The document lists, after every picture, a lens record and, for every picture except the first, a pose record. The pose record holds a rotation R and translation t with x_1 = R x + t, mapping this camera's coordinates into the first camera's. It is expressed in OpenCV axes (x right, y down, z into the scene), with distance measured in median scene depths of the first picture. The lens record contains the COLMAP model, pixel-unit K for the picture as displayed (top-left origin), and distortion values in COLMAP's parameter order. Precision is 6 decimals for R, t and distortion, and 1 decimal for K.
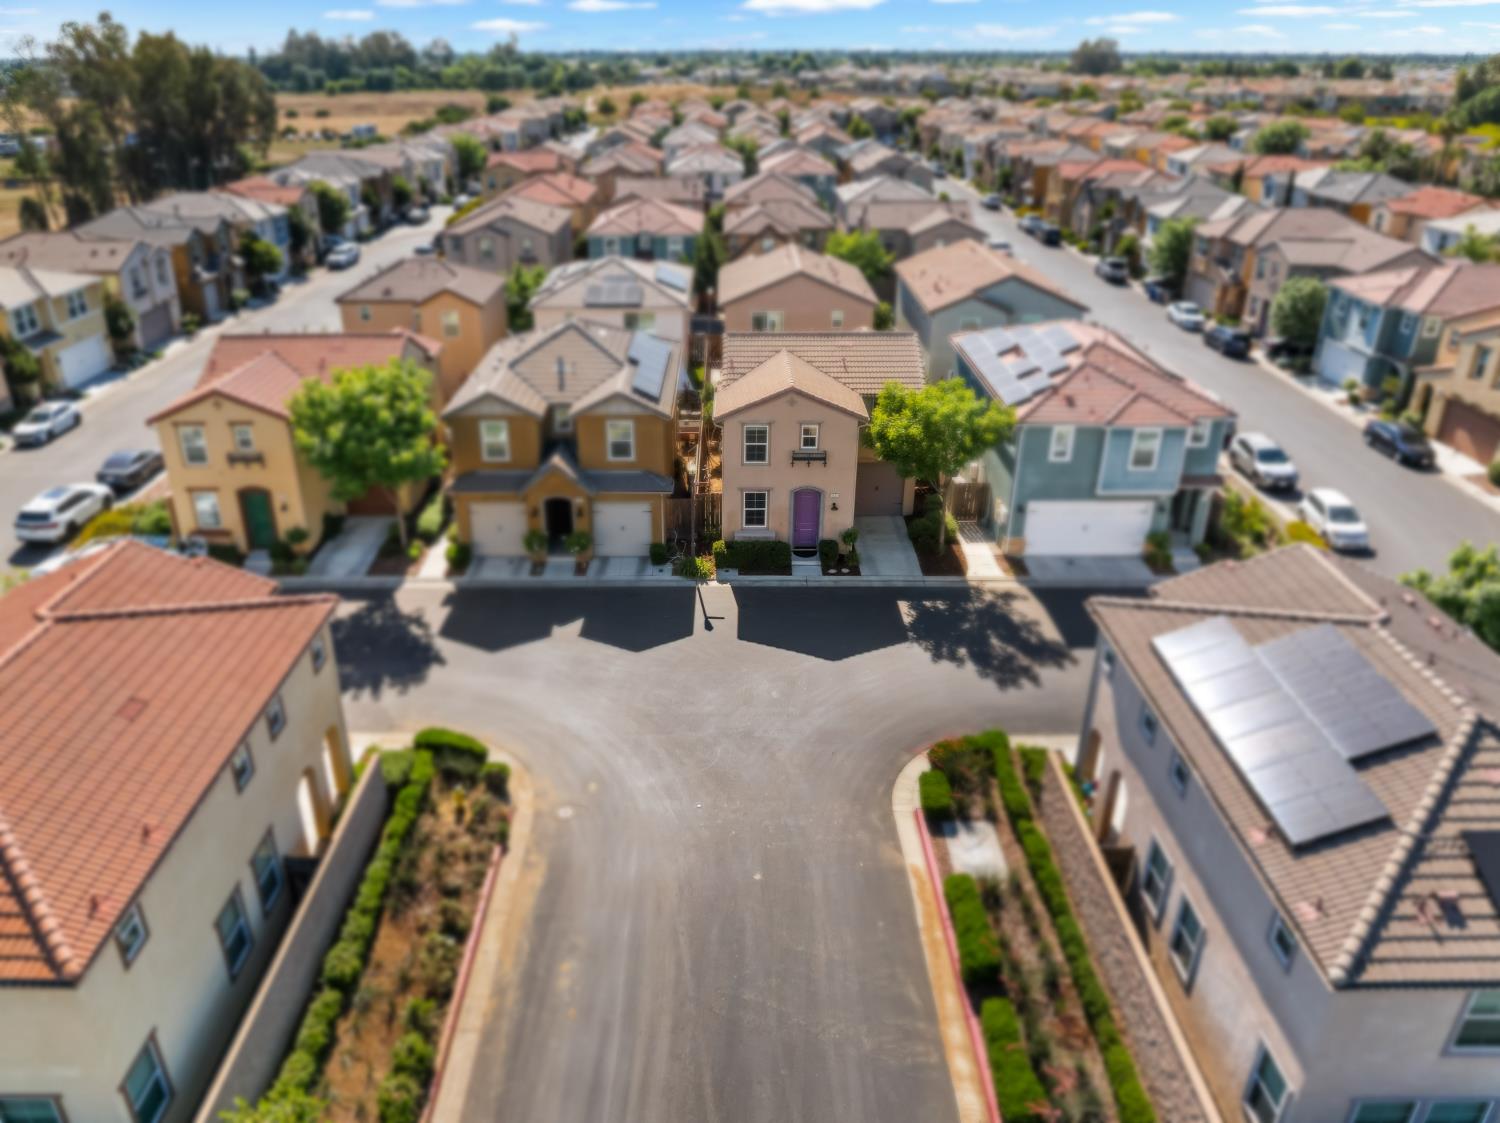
lens RADIAL K [[1038.2, 0, 736.2], [0, 1038.2, 559.3], [0, 0, 1]] dist [-0.028643, -0.009211]
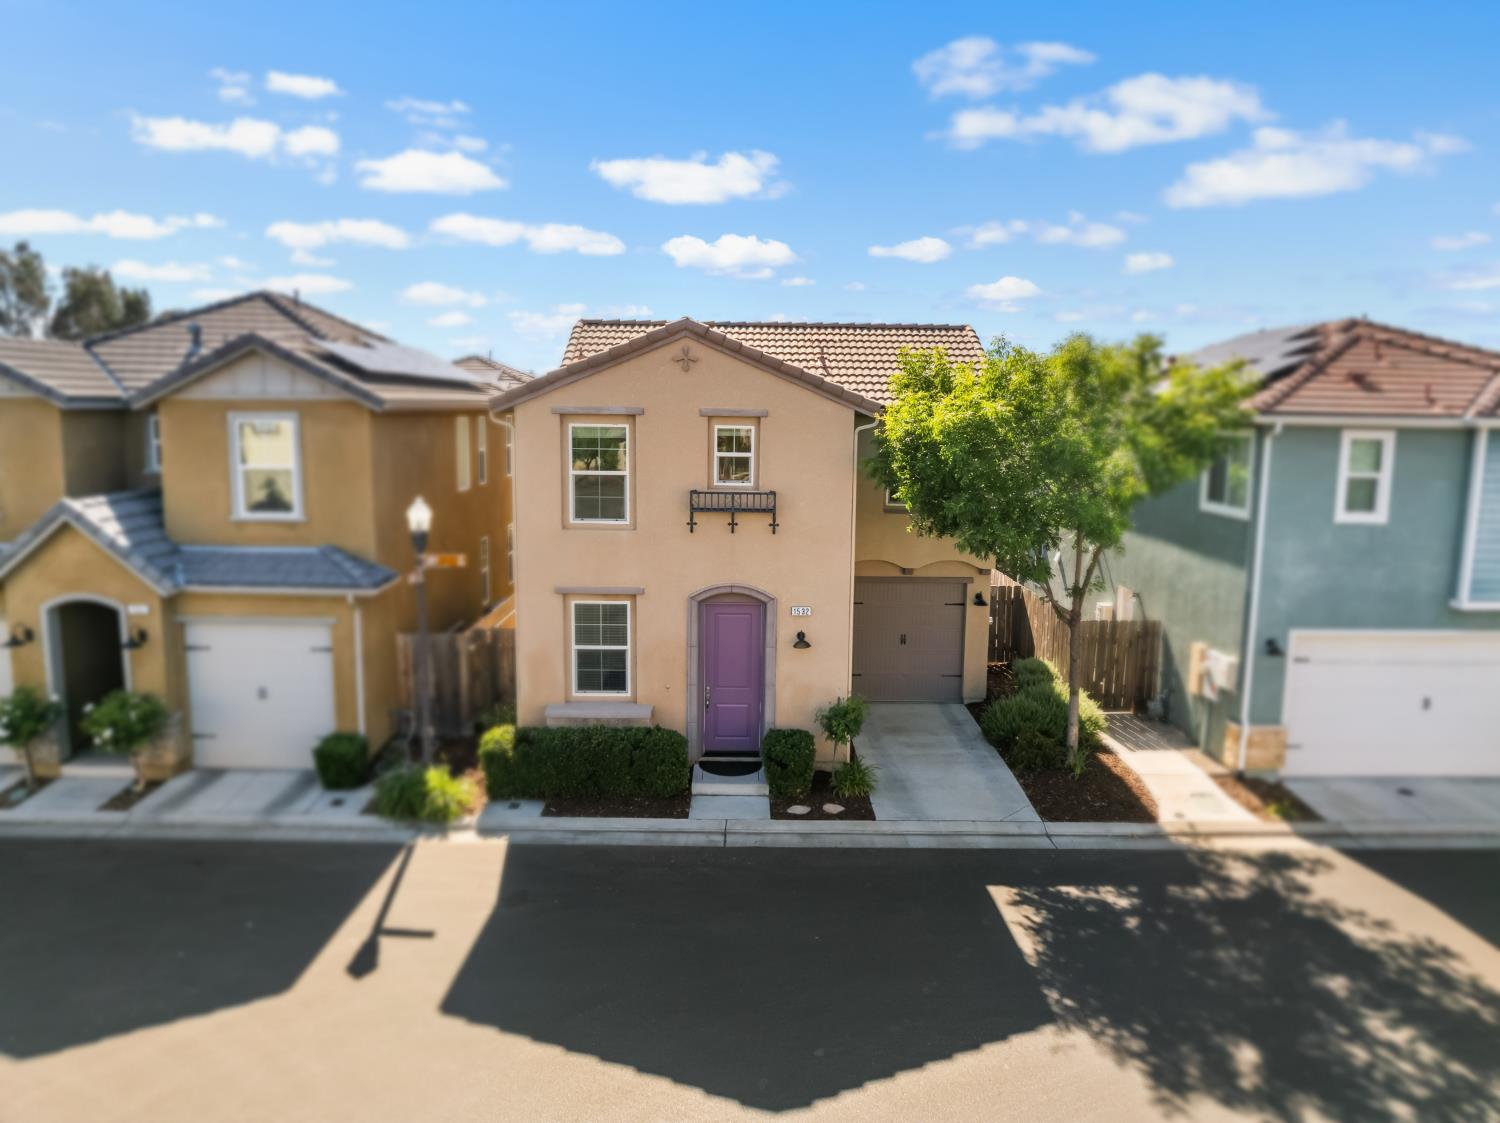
lens RADIAL K [[1038.2, 0, 741.5], [0, 1038.2, 554.2], [0, 0, 1]] dist [-0.028643, -0.009211]
pose [[0.999990, 0.004523, 0.000222, 0.072242], [-0.004222, 0.949064, -0.315055, 0.042113], [-0.001635, 0.315051, 0.949073, 0.623067]]
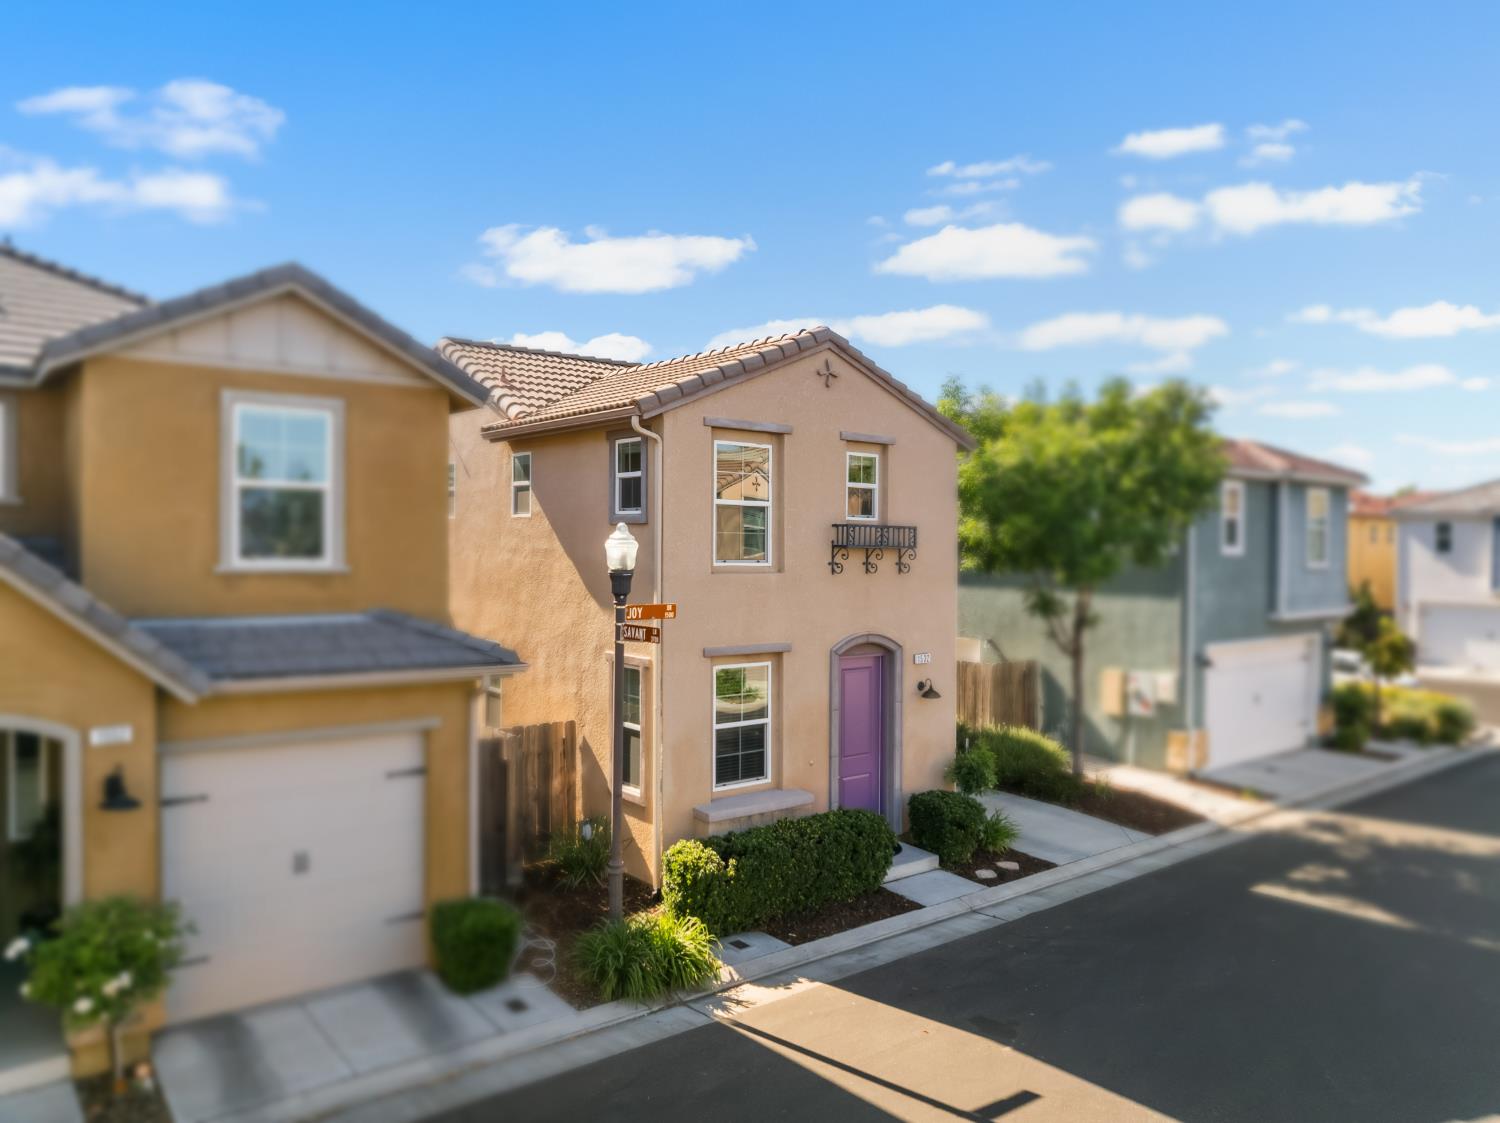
lens RADIAL K [[1038.2, 0, 742.6], [0, 1038.2, 552.0], [0, 0, 1]] dist [-0.028643, -0.009211]
pose [[0.793860, -0.002606, 0.608095, -0.171819], [0.264610, 0.901834, -0.341579, 0.011319], [-0.547511, 0.432074, 0.716620, 0.764462]]
